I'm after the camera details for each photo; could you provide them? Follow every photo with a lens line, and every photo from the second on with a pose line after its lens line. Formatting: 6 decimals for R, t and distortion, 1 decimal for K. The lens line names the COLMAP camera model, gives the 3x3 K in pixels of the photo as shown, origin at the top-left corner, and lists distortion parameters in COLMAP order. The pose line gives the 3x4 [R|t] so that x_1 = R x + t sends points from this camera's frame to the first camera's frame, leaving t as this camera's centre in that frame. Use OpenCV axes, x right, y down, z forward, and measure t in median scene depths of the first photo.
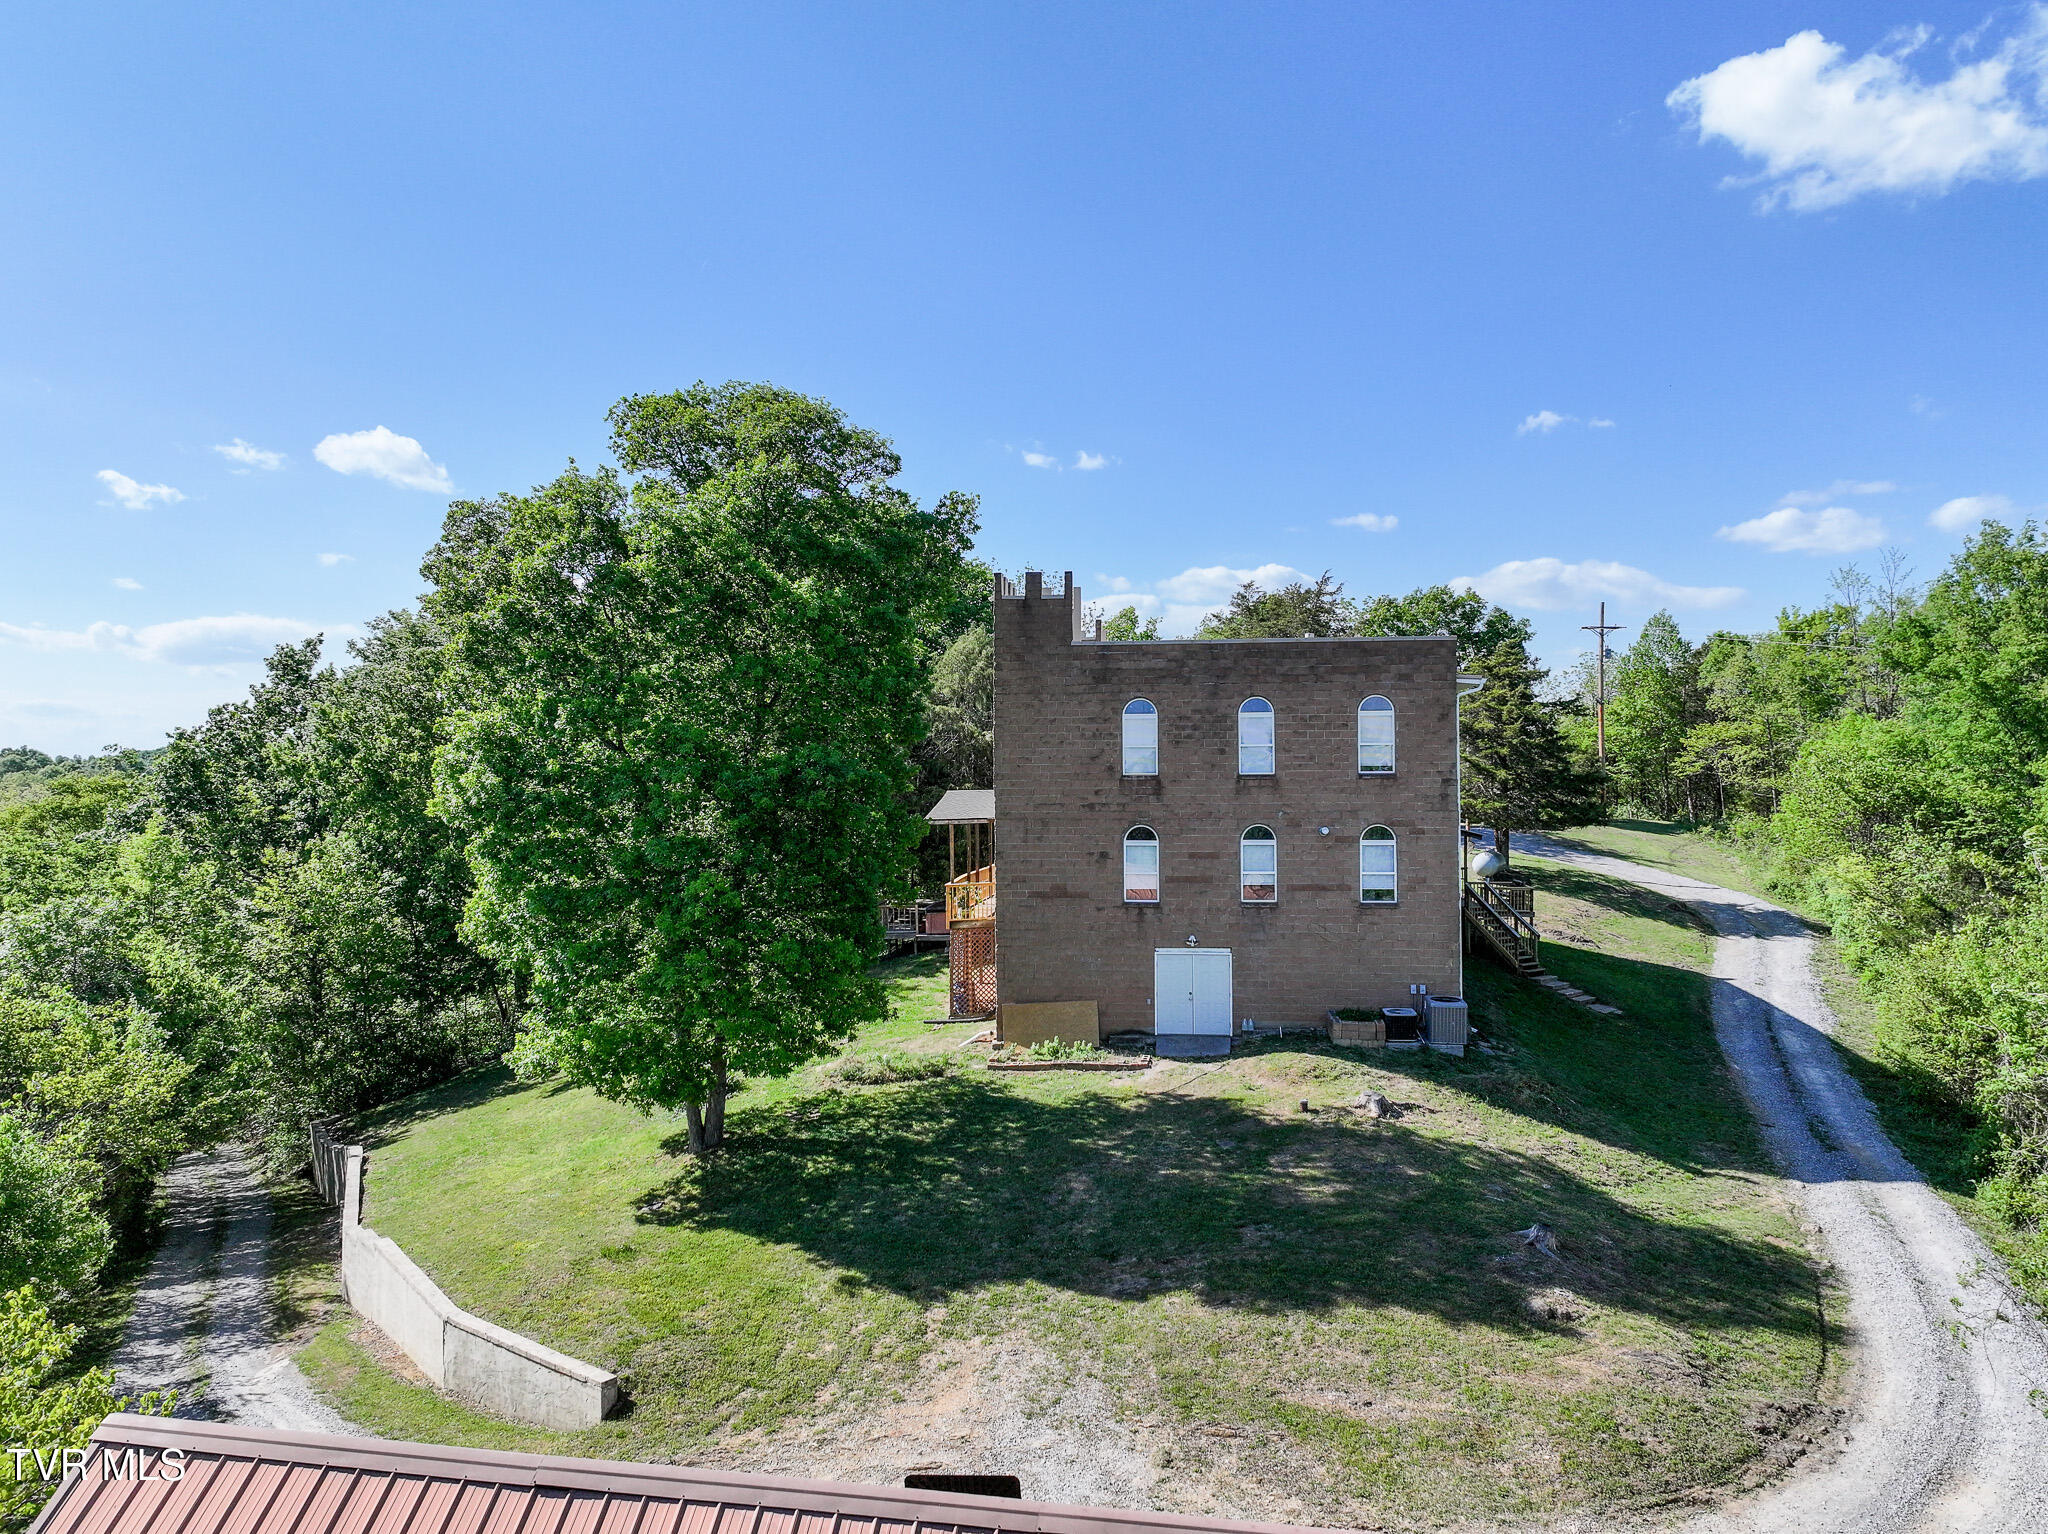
lens RADIAL K [[1445.2, 0, 1030.2], [0, 1445.2, 762.1], [0, 0, 1]] dist [0.000916, 0.017832]
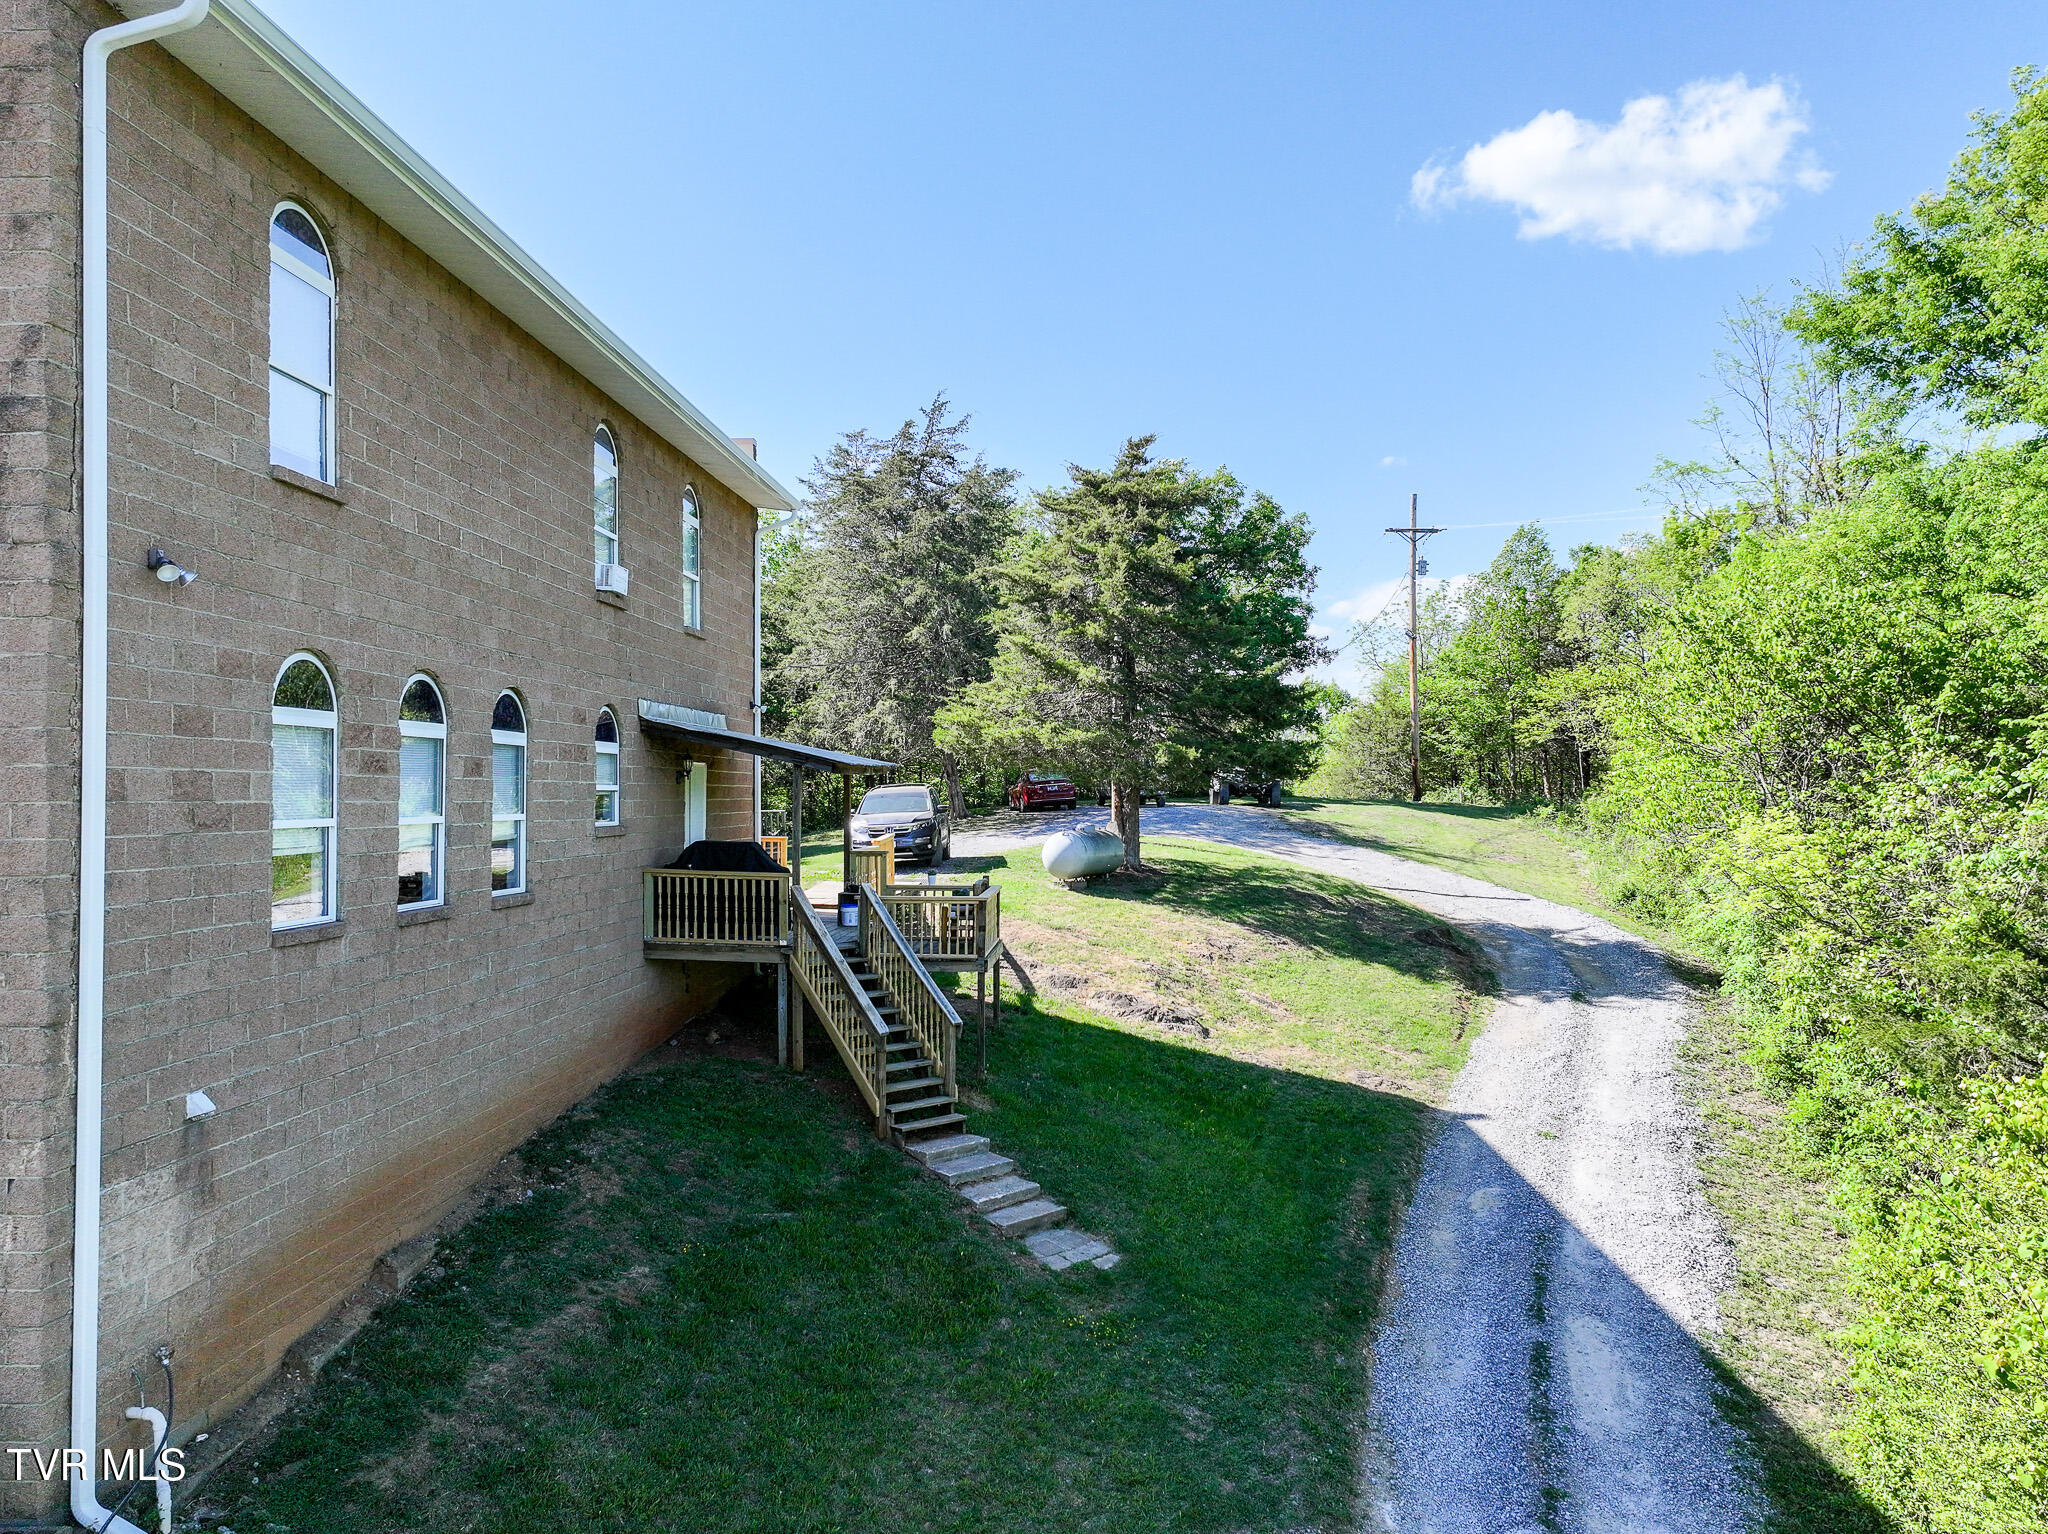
lens RADIAL K [[1431.8, 0, 1021.2], [0, 1431.8, 771.0], [0, 0, 1]] dist [0.000450, -0.000345]
pose [[0.999143, 0.001640, 0.041360, 0.288577], [-0.001420, 0.999985, -0.005358, 0.046015], [-0.041368, 0.005295, 0.999130, 0.514003]]
